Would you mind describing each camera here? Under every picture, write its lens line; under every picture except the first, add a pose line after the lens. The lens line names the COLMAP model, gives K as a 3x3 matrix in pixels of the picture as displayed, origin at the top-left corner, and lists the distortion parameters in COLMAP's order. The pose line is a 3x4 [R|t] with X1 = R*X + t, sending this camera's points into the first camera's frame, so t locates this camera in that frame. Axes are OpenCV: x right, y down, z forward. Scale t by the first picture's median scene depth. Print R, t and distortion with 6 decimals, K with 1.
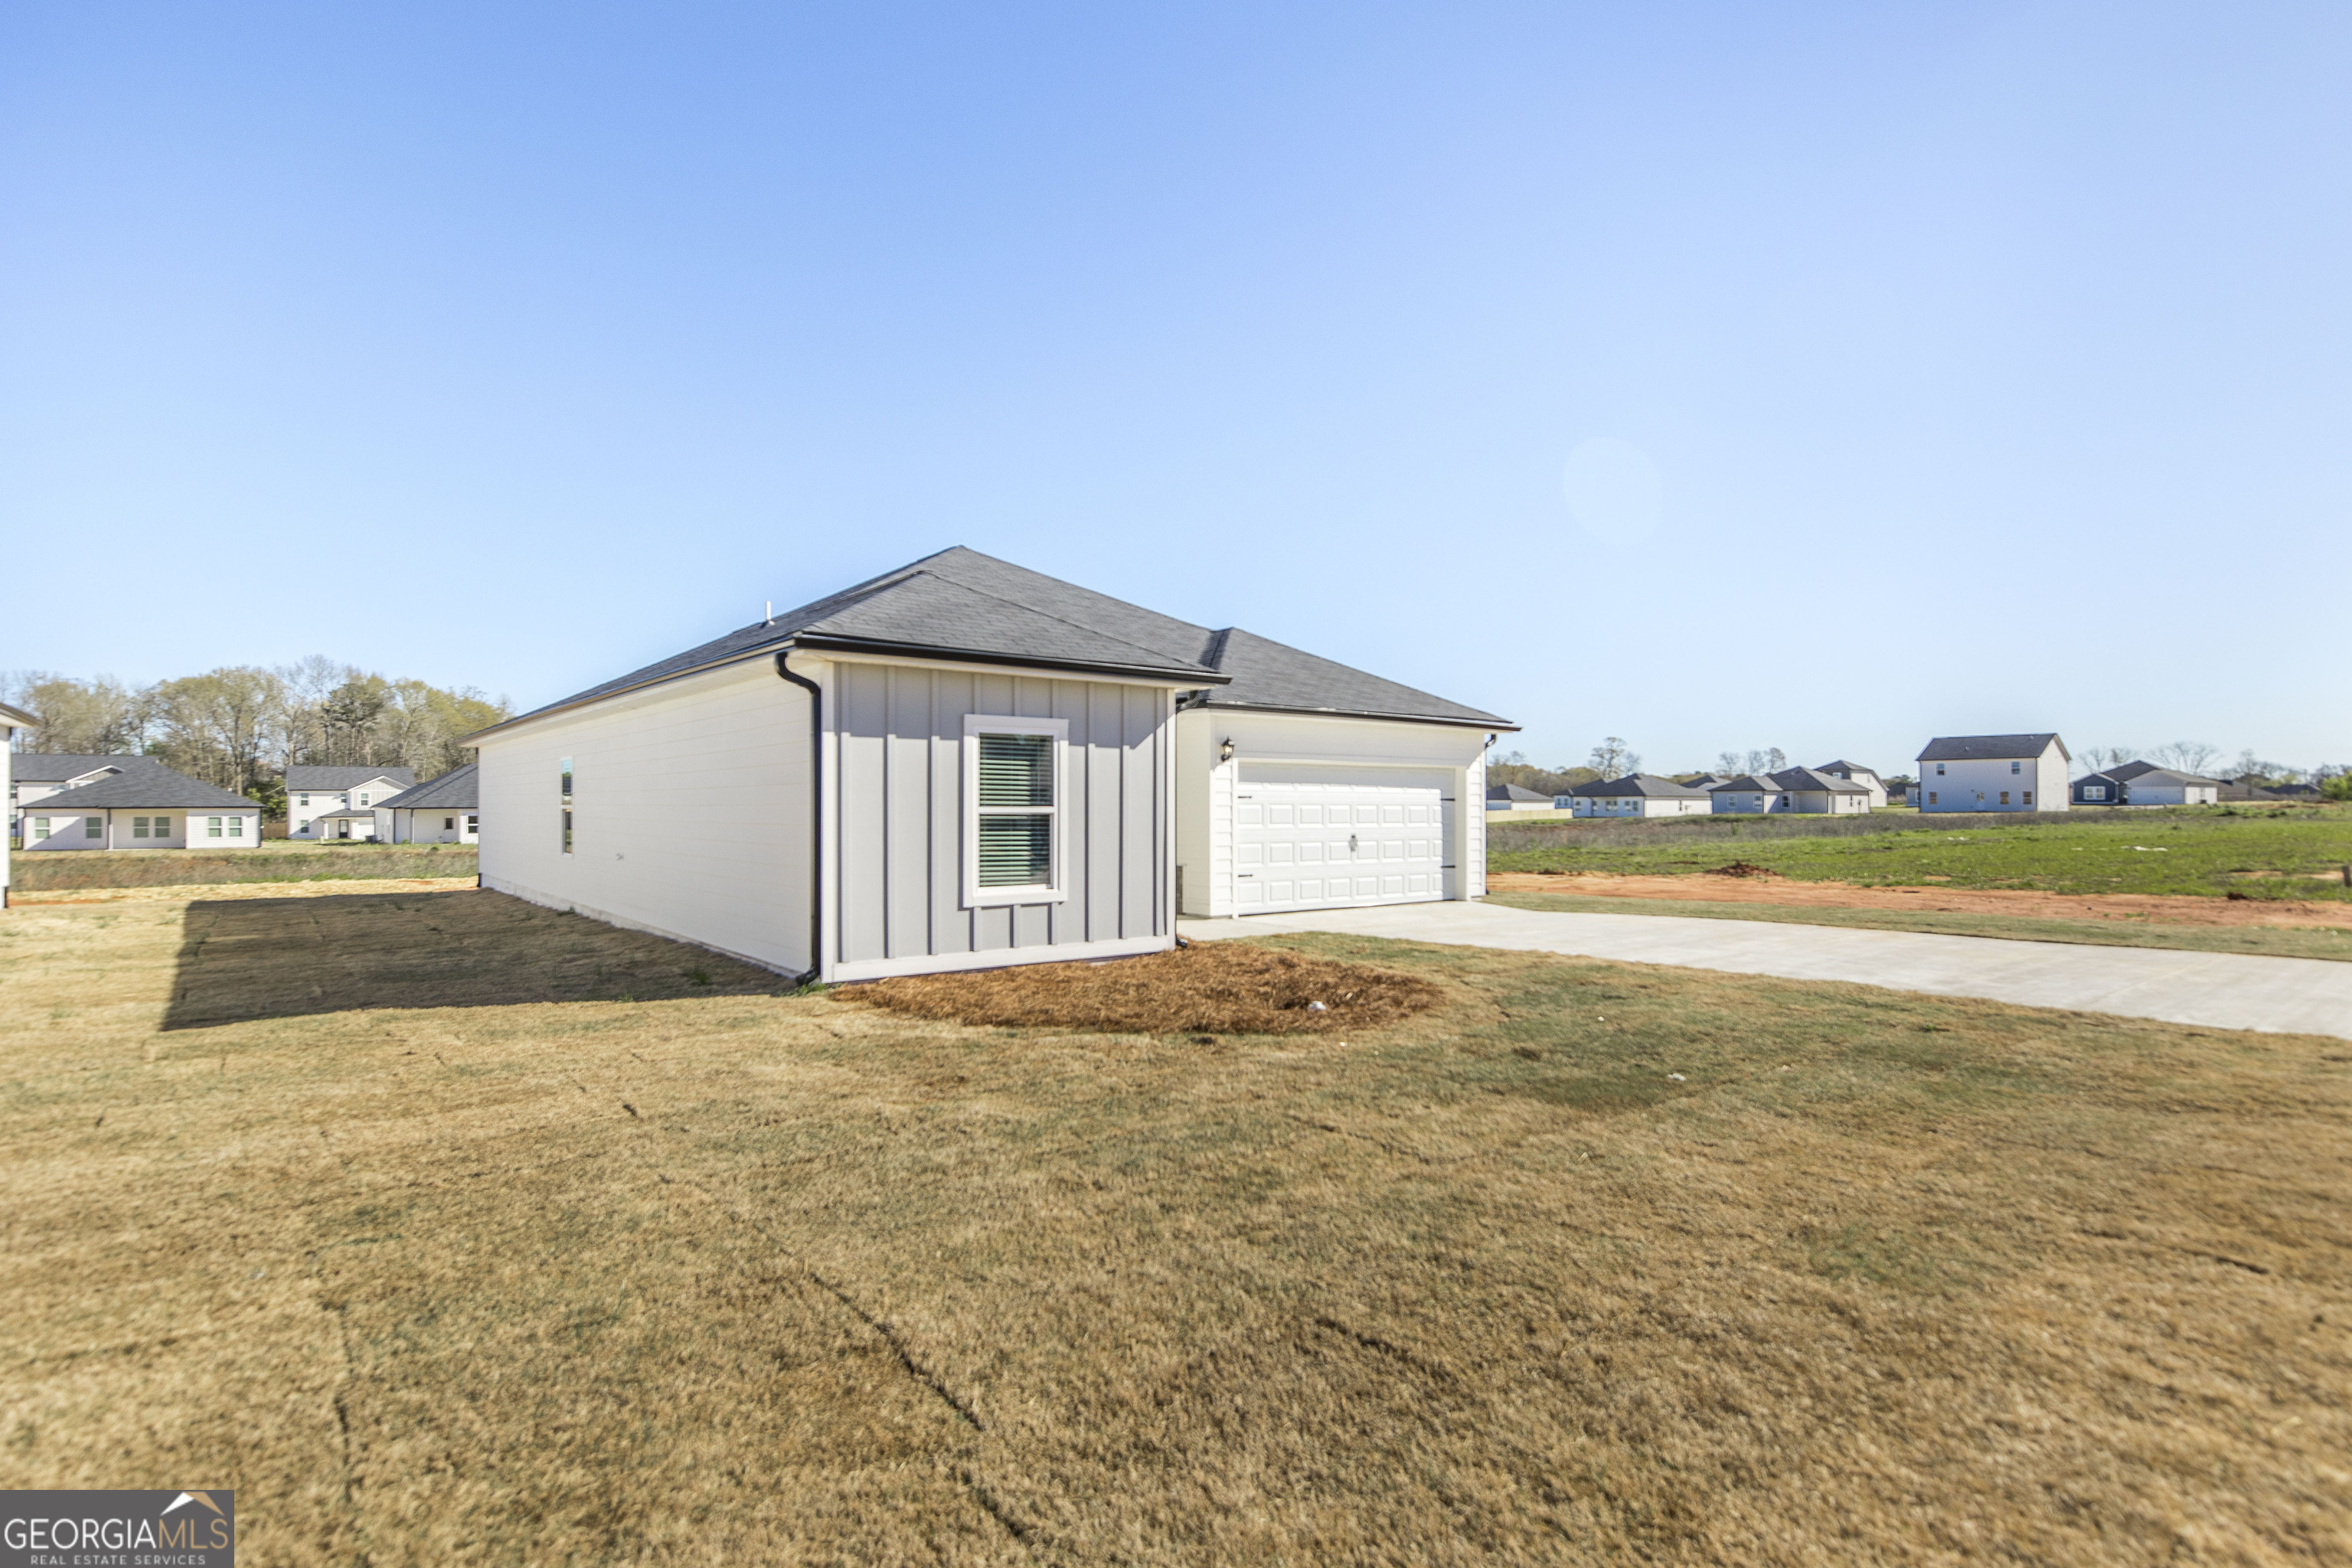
lens RADIAL K [[1166.1, 0, 1178.1], [0, 1166.1, 792.0], [0, 0, 1]] dist [0.000279, 0.000011]
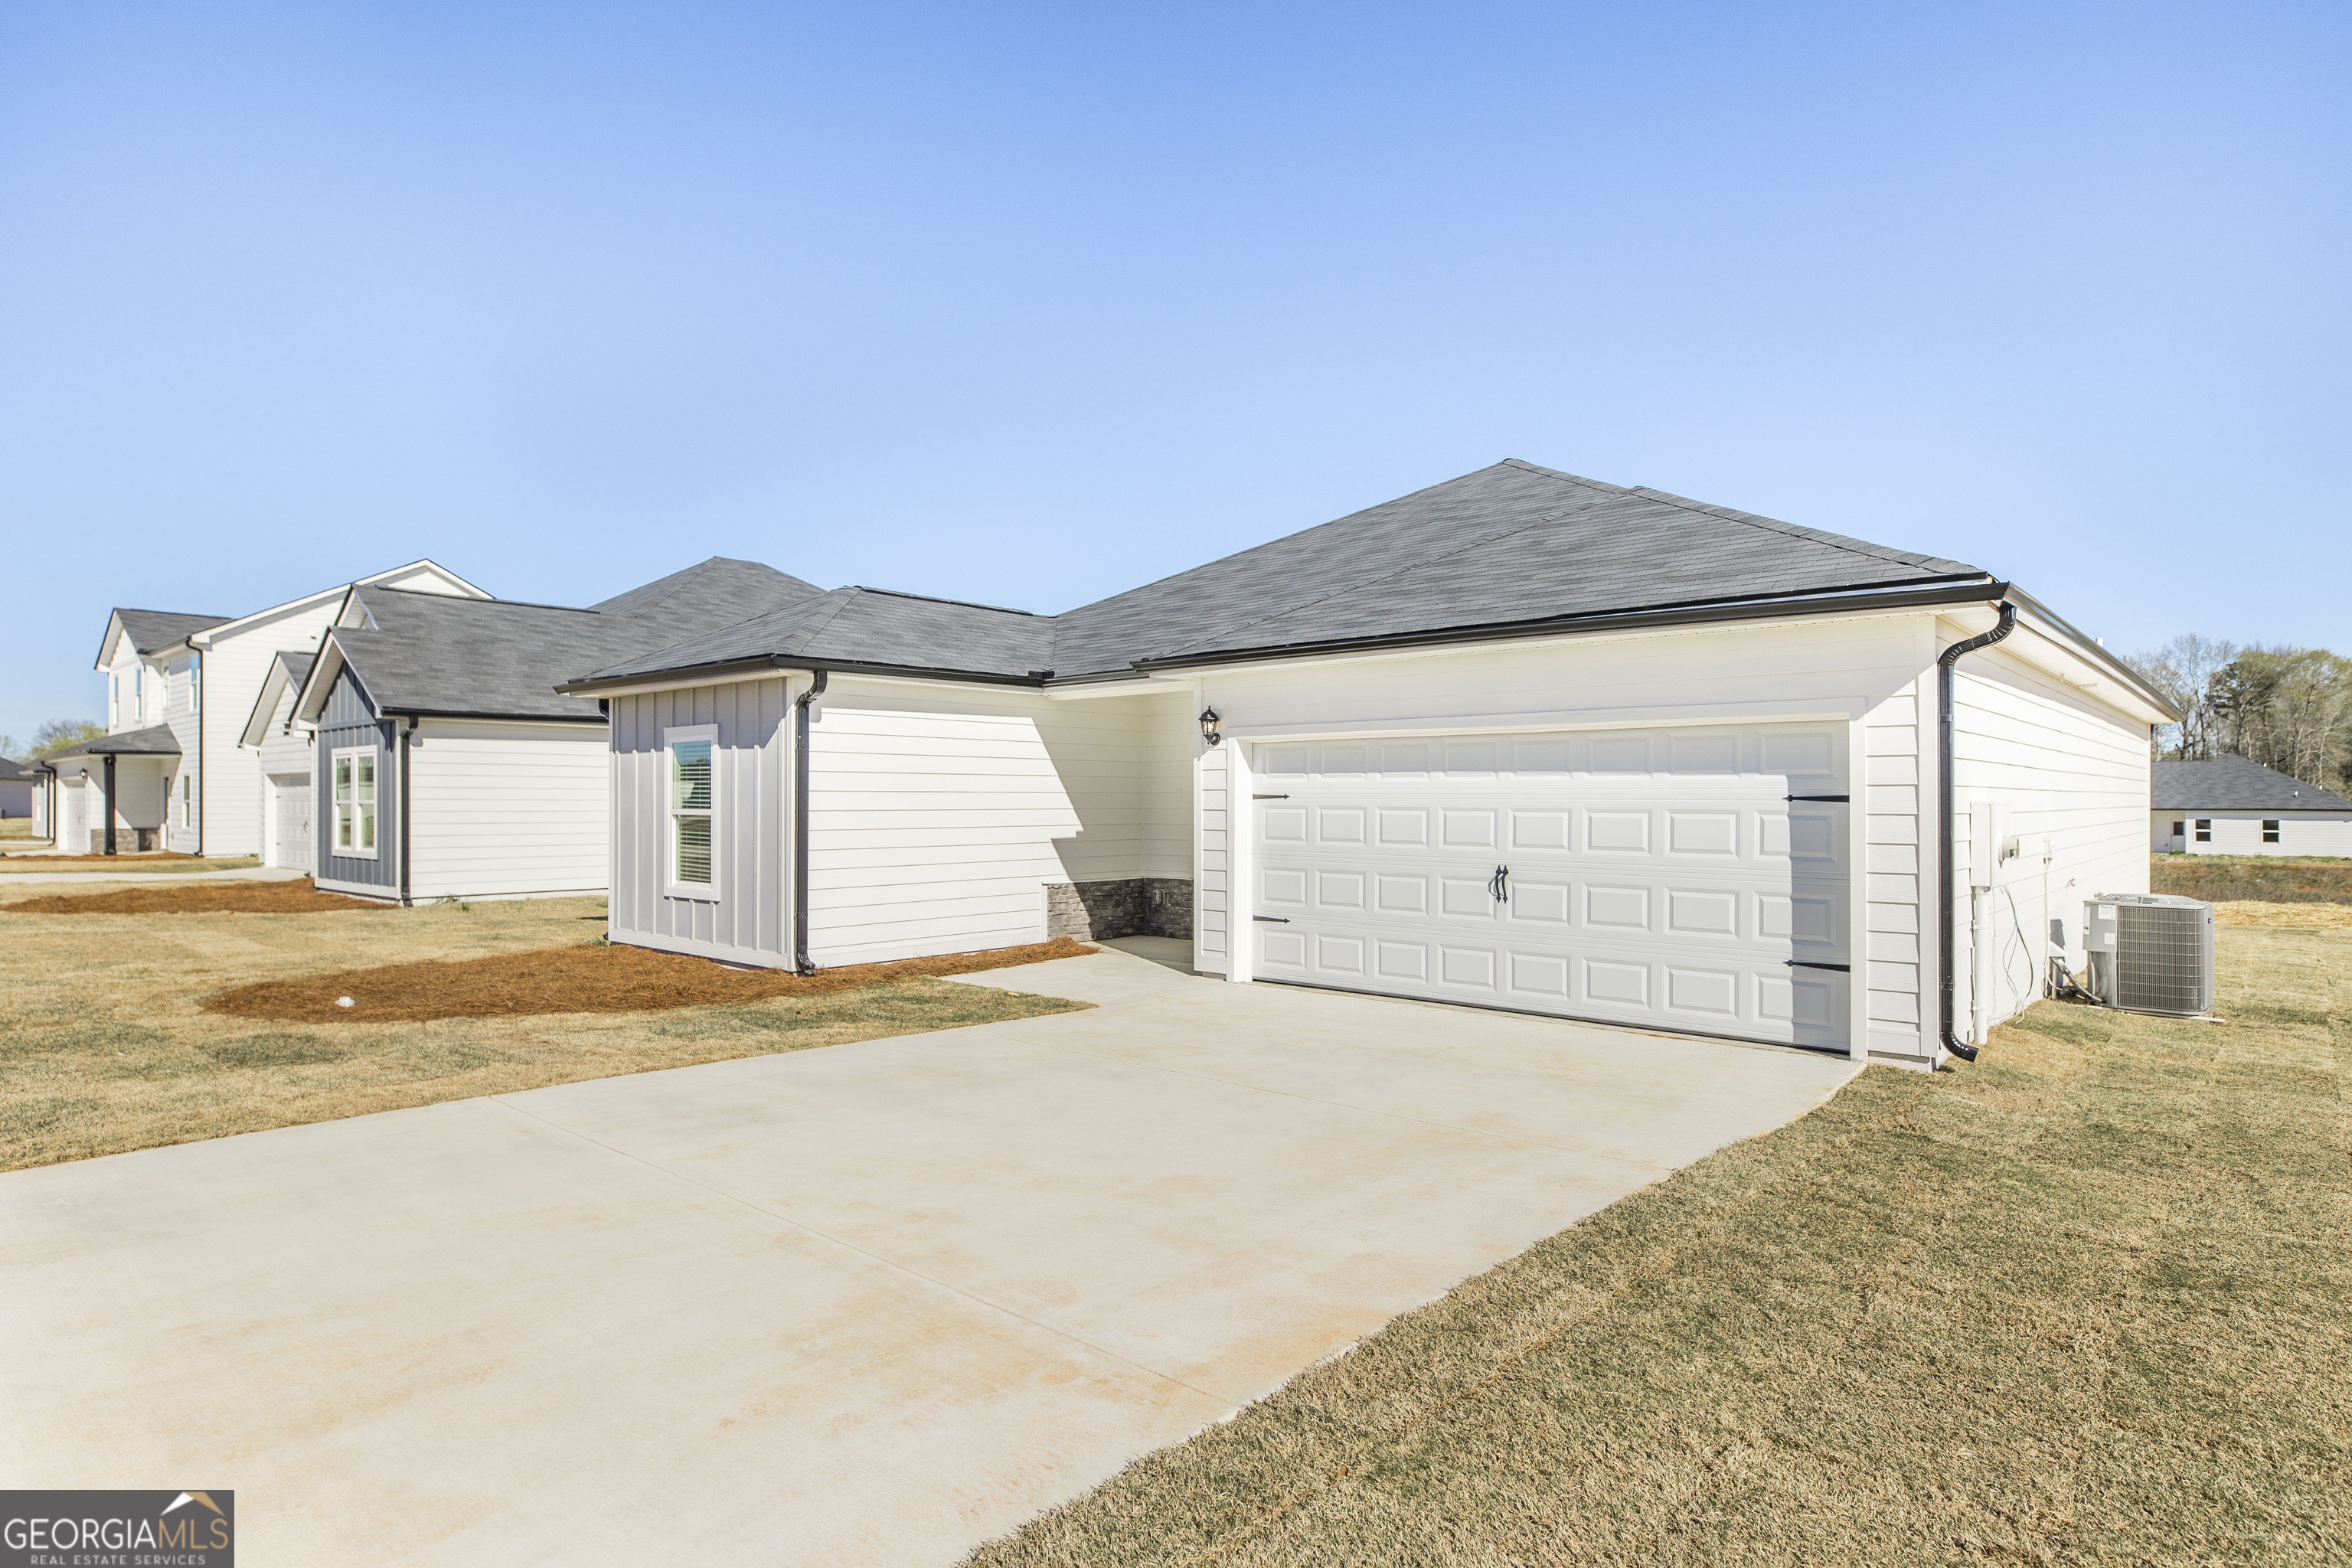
lens RADIAL K [[1276.0, 0, 1179.6], [0, 1276.0, 791.8], [0, 0, 1]] dist [0.005255, 0.000464]
pose [[0.150537, -0.007950, -0.988572, 0.744953], [0.008672, 0.999940, -0.006721, 0.006136], [0.988566, -0.007561, 0.150597, 0.842006]]
